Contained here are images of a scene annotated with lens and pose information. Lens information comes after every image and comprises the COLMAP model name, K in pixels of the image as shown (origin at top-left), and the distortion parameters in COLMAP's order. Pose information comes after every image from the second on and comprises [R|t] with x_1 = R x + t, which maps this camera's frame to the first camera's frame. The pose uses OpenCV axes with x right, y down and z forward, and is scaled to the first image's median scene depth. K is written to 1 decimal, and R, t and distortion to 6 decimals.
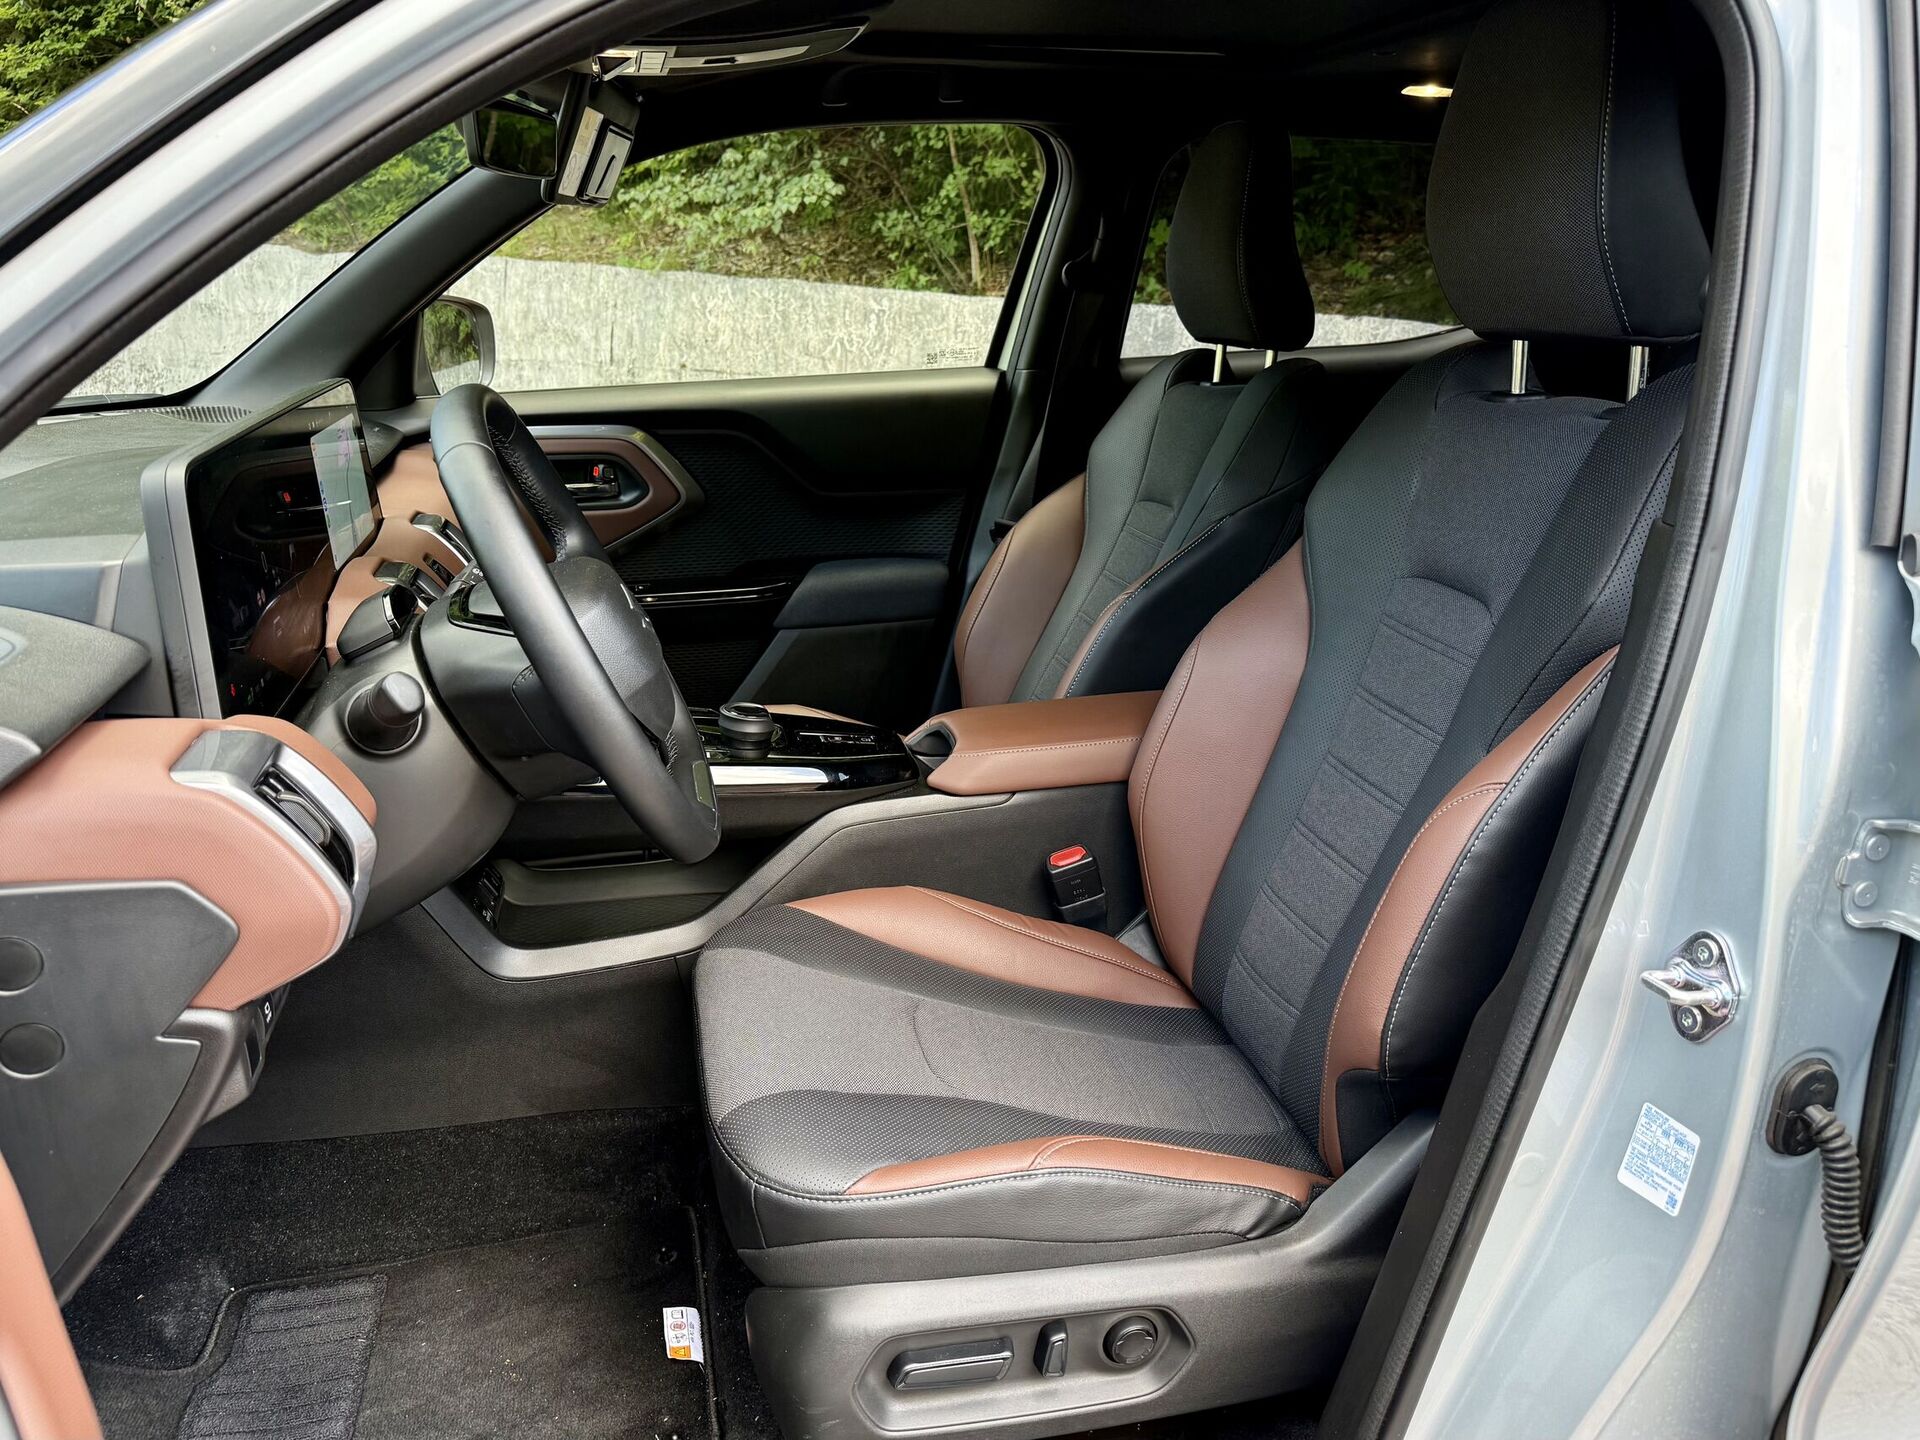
lens RADIAL K [[1402.3, 0, 962.0], [0, 1402.3, 726.6], [0, 0, 1]] dist [0.093119, -0.144854]
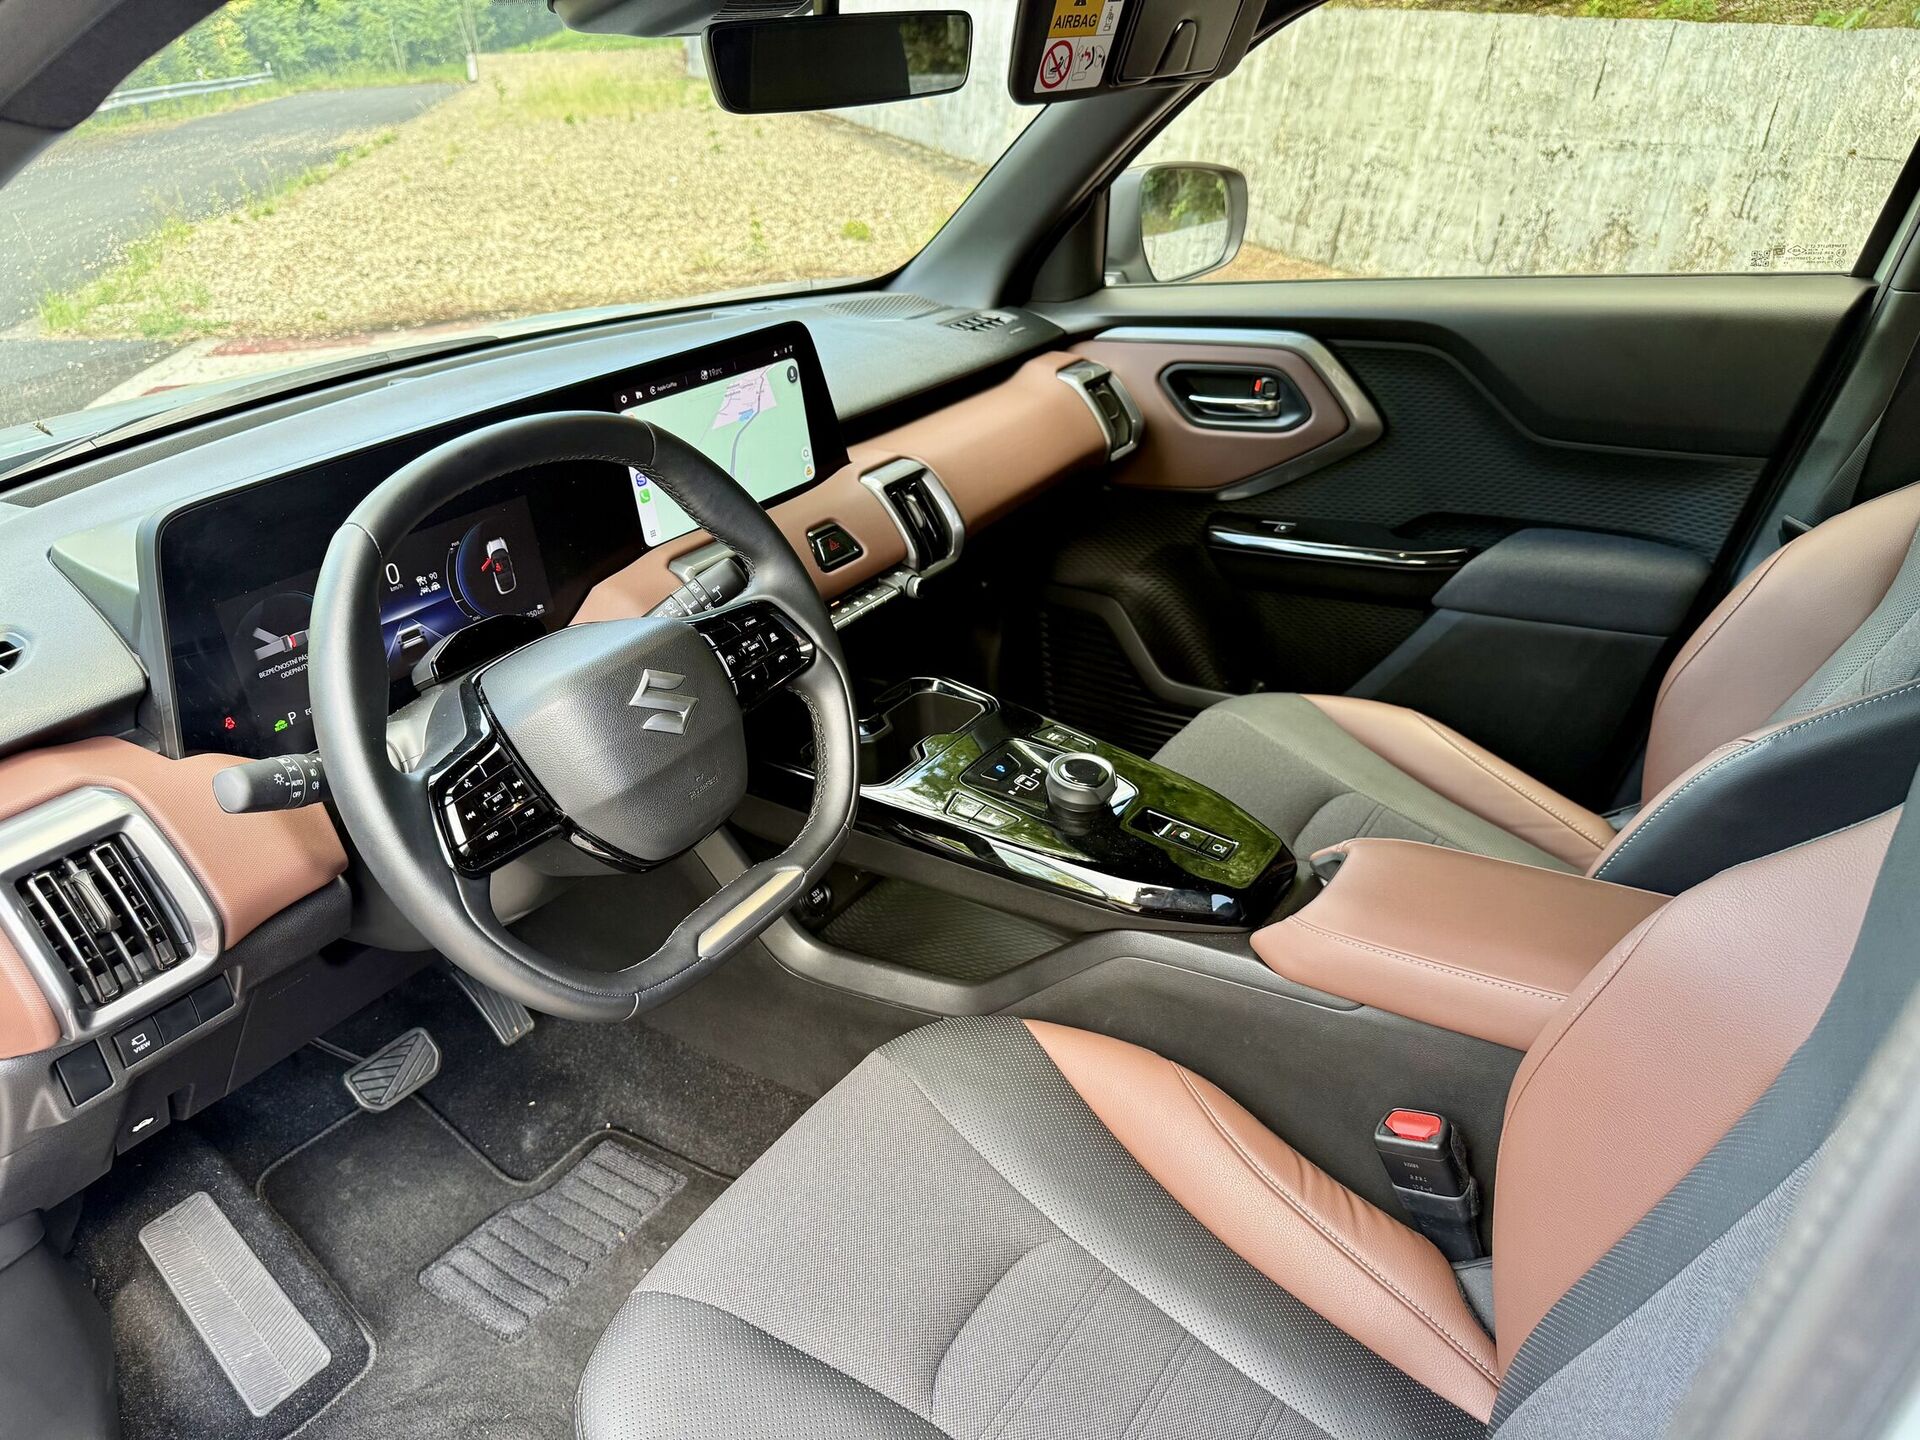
lens RADIAL K [[1362.4, 0, 971.4], [0, 1362.4, 715.7], [0, 0, 1]] dist [0.002773, -0.005063]
pose [[0.689076, 0.279037, -0.668814, 0.310795], [-0.165668, 0.959114, 0.229467, -0.207608], [0.705499, -0.047319, 0.707130, 0.407438]]
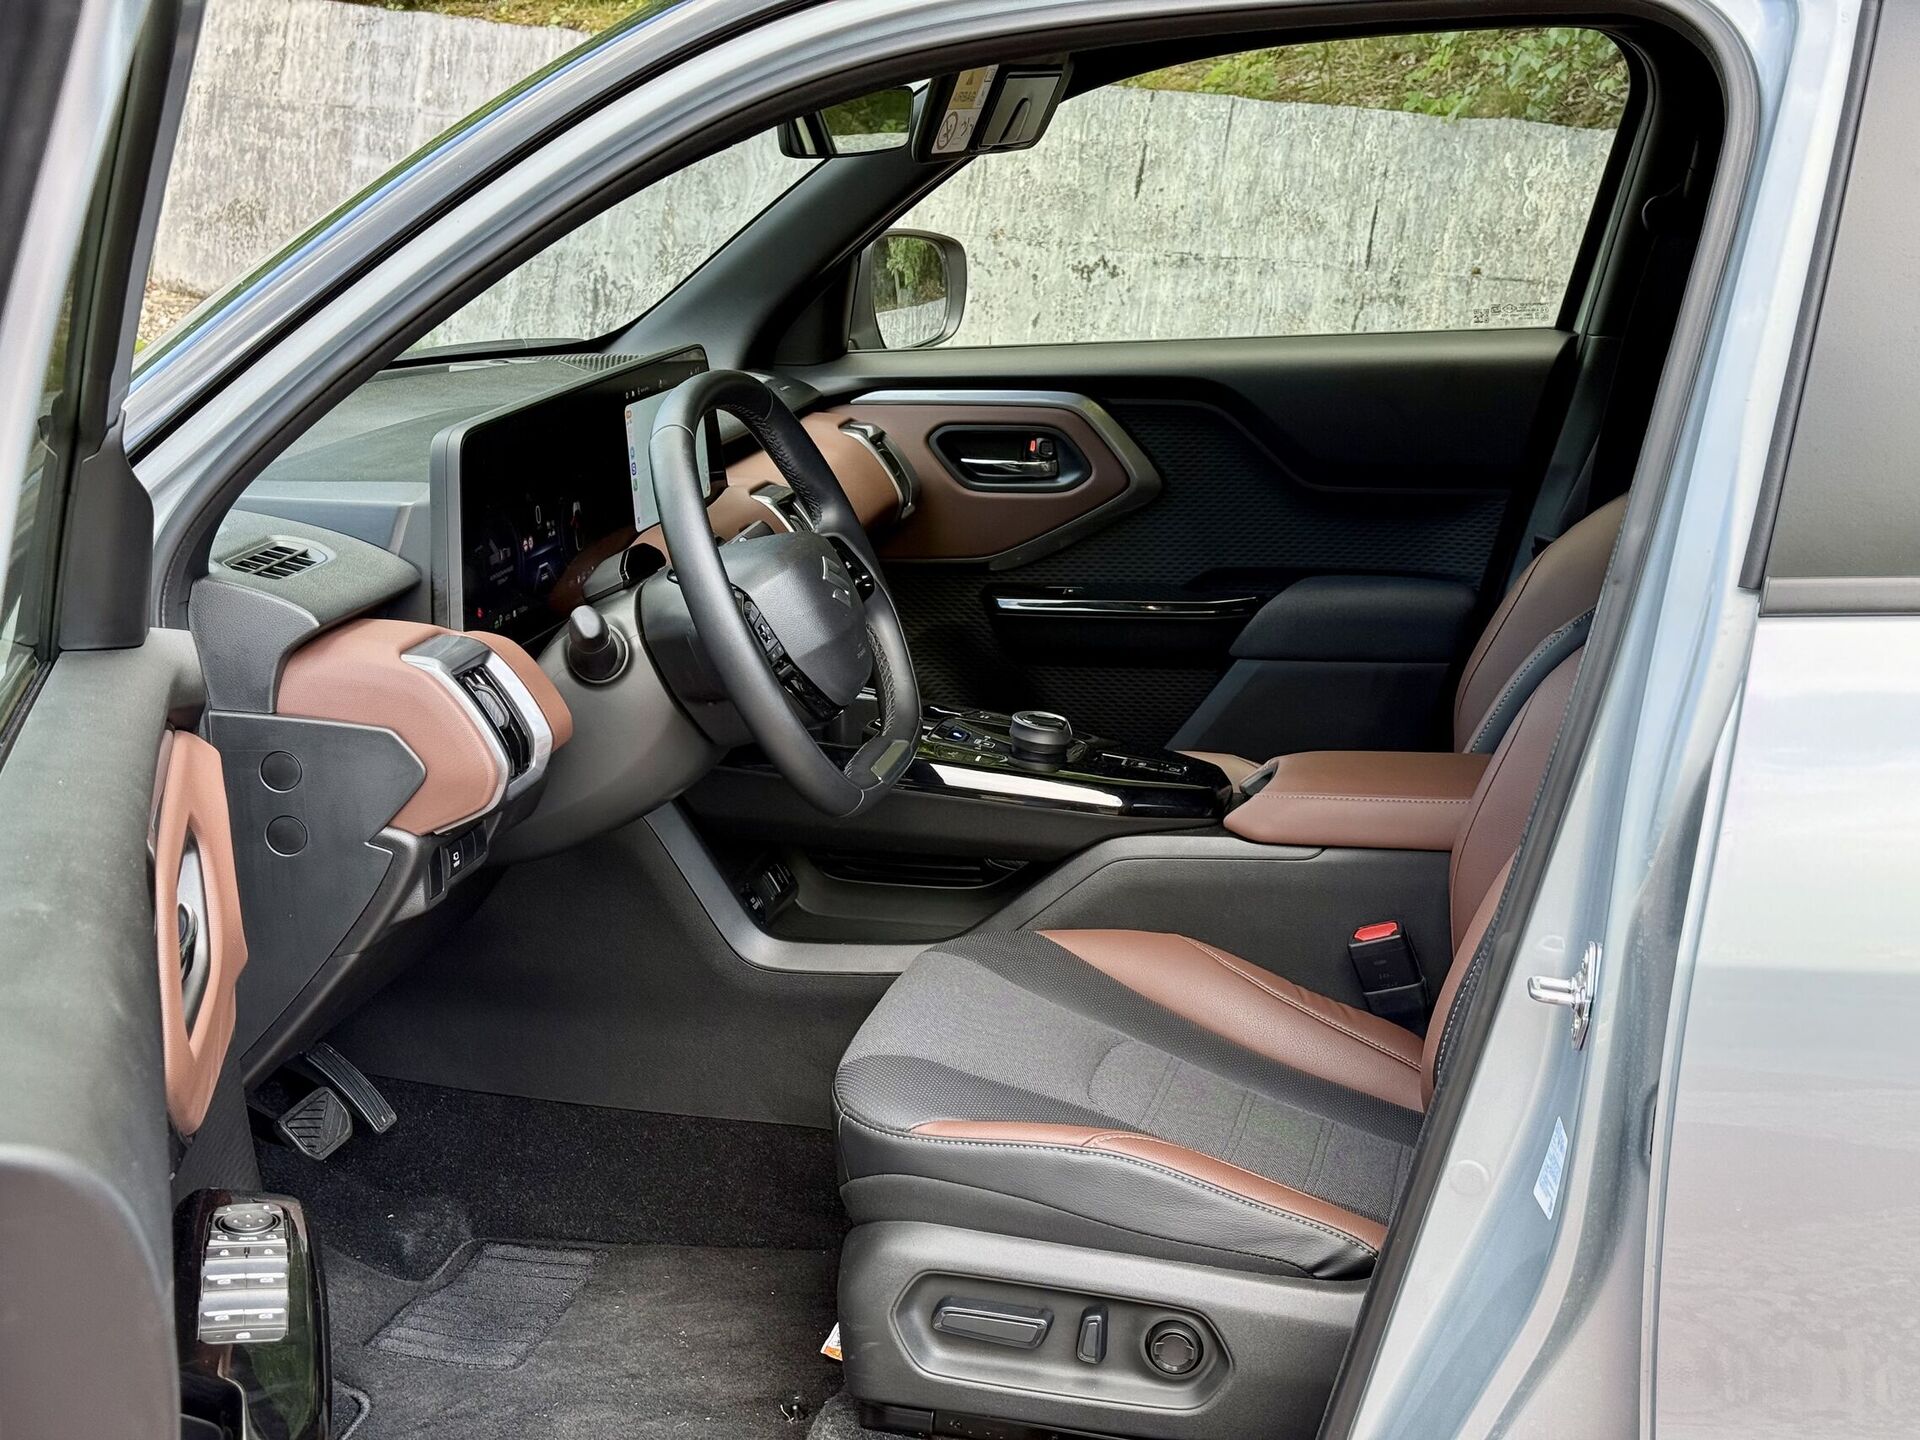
lens RADIAL K [[2659.9, 0, 960.0], [0, 2659.9, 720.0], [0, 0, 1]] dist [0.172171, -0.140046]
pose [[0.901789, 0.094908, -0.421626, 0.513289], [-0.125502, 0.991057, -0.045342, 0.072247], [0.413552, 0.093804, 0.905635, -0.556846]]
